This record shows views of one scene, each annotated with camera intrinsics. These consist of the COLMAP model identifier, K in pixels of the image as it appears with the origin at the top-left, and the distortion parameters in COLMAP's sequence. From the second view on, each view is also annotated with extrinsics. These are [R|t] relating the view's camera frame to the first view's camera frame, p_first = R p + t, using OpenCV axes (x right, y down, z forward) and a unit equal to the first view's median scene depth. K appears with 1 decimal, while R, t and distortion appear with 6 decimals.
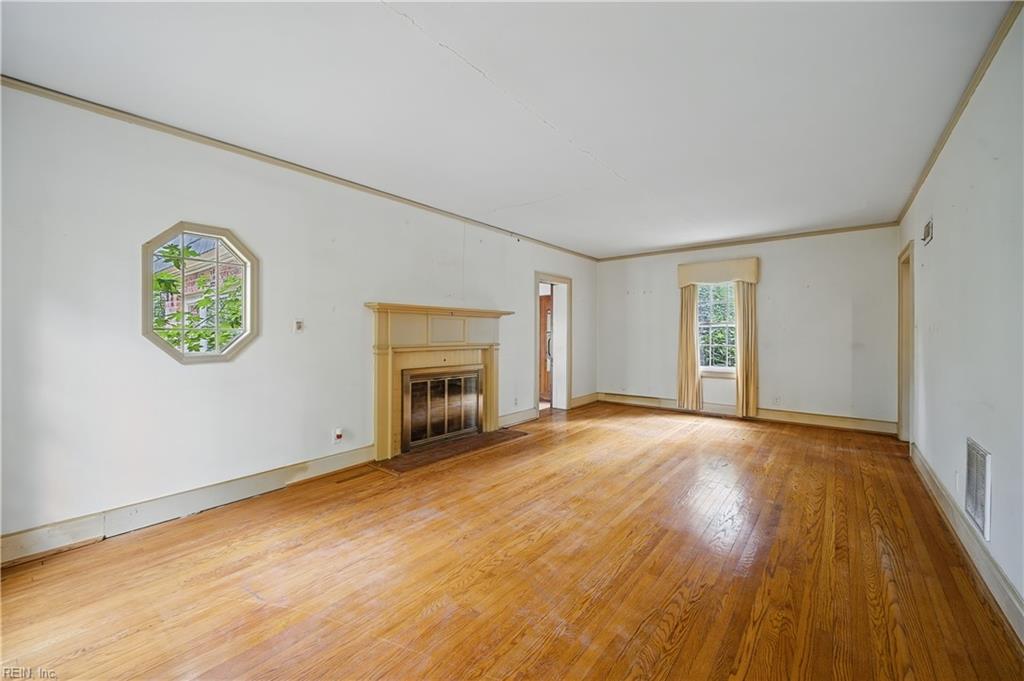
lens RADIAL K [[409.3, 0, 507.5], [0, 409.3, 338.5], [0, 0, 1]] dist [-0.000855, 0.001143]
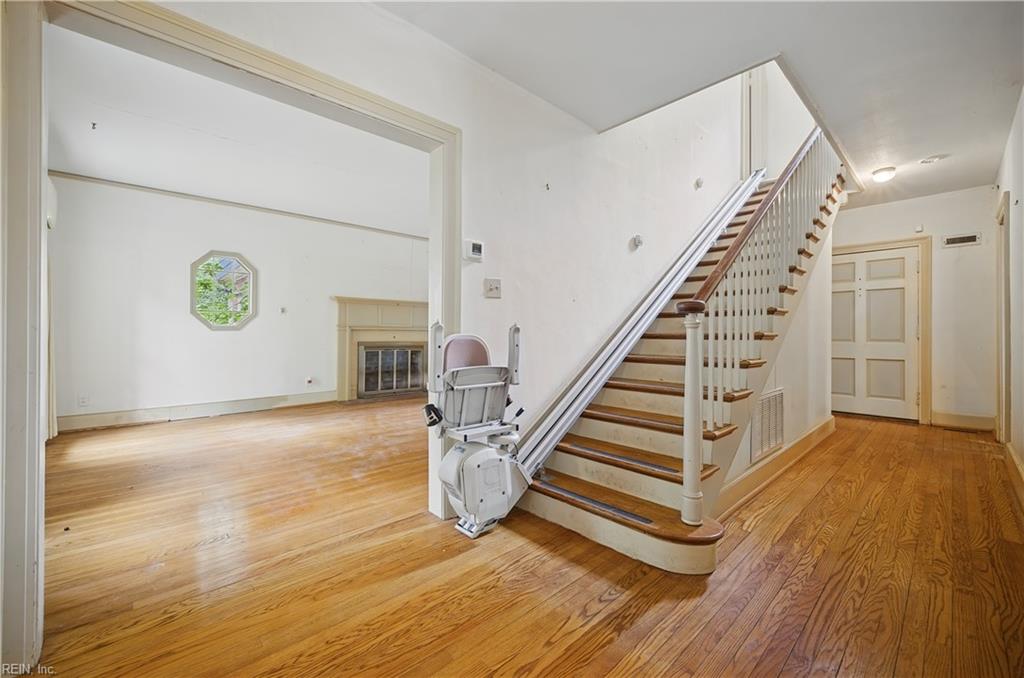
lens RADIAL K [[409.3, 0, 513.9], [0, 409.3, 334.1], [0, 0, 1]] dist [-0.000855, 0.001143]
pose [[0.991477, 0.009279, -0.129947, 0.599139], [-0.009854, 0.999944, -0.003782, 0.058465], [0.129905, 0.005030, 0.991514, -0.478537]]
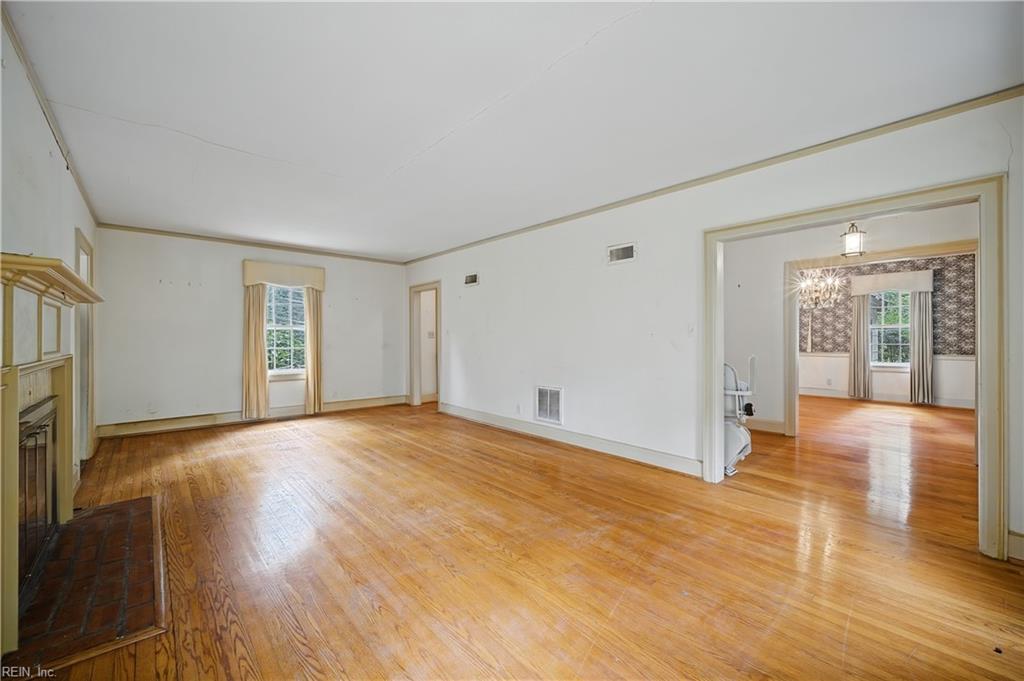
lens RADIAL K [[409.3, 0, 514.8], [0, 409.3, 336.8], [0, 0, 1]] dist [-0.000855, 0.001143]
pose [[0.145401, 0.002991, 0.989368, -0.696020], [0.008533, 0.999954, -0.004278, -0.002922], [-0.989336, 0.009065, 0.145369, 0.530605]]
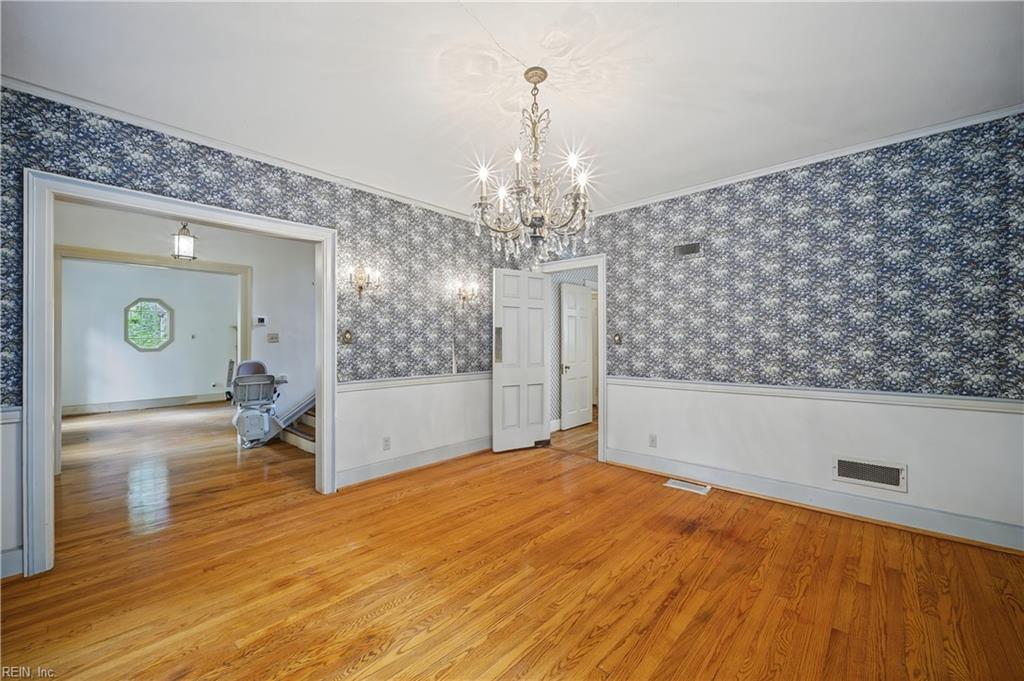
lens RADIAL K [[409.3, 0, 514.3], [0, 409.3, 339.5], [0, 0, 1]] dist [-0.000855, 0.001143]
pose [[0.998580, 0.004675, -0.053073, 1.437918], [-0.004900, 0.999980, -0.004108, -0.016039], [0.053052, 0.004362, 0.998582, -1.232293]]
